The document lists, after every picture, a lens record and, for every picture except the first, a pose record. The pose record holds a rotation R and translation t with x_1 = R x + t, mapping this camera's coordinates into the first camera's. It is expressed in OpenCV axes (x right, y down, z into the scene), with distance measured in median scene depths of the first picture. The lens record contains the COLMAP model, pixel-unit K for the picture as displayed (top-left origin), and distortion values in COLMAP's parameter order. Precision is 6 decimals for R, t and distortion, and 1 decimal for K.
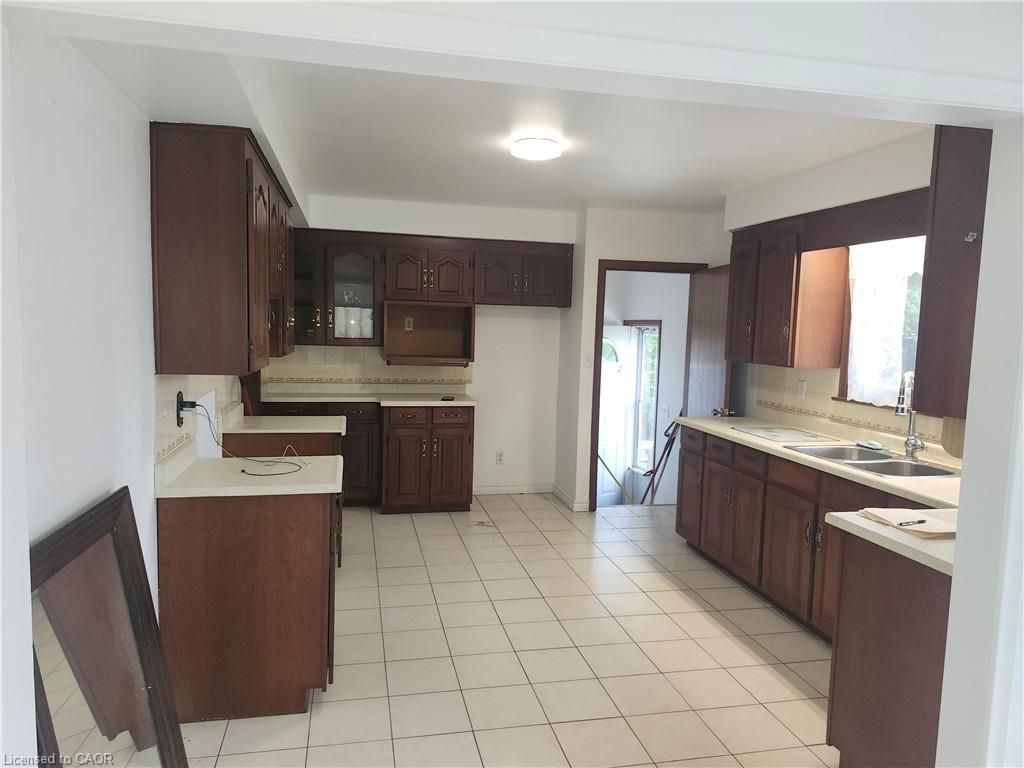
lens RADIAL K [[714.1, 0, 509.9], [0, 714.1, 380.8], [0, 0, 1]] dist [0.054691, -0.043979]
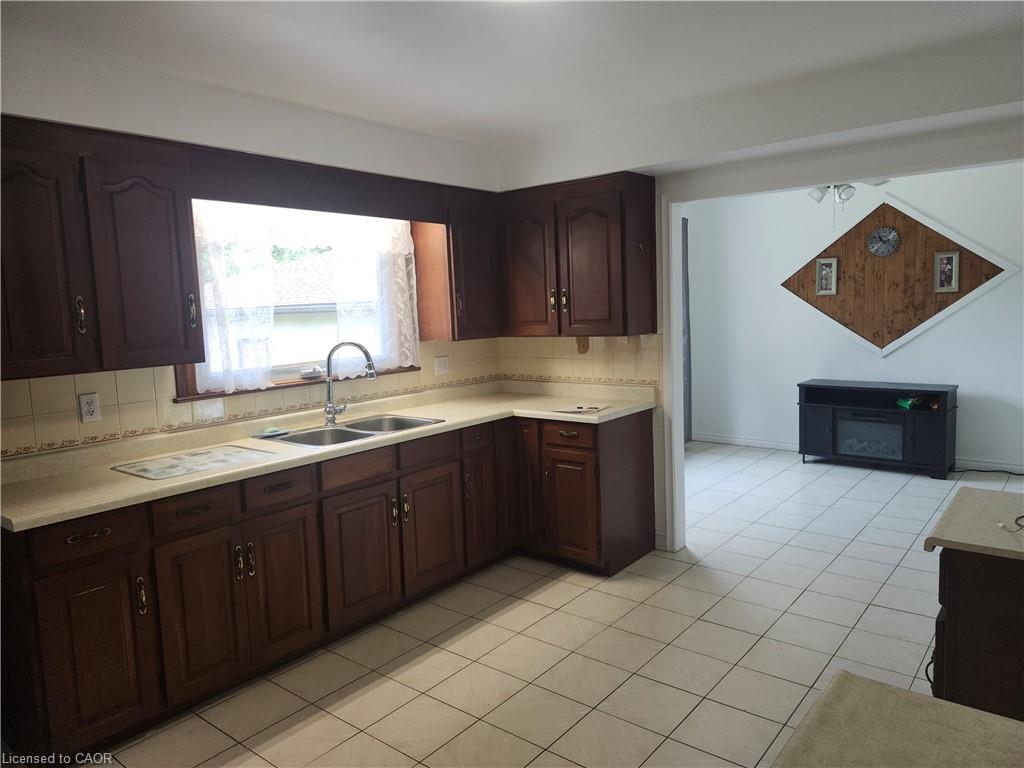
lens RADIAL K [[714.1, 0, 509.9], [0, 714.1, 380.8], [0, 0, 1]] dist [0.054691, -0.043979]
pose [[-0.620411, -0.091261, 0.778949, -0.350747], [0.087259, 0.979008, 0.184199, -0.105914], [-0.779407, 0.182249, -0.599424, 1.214129]]
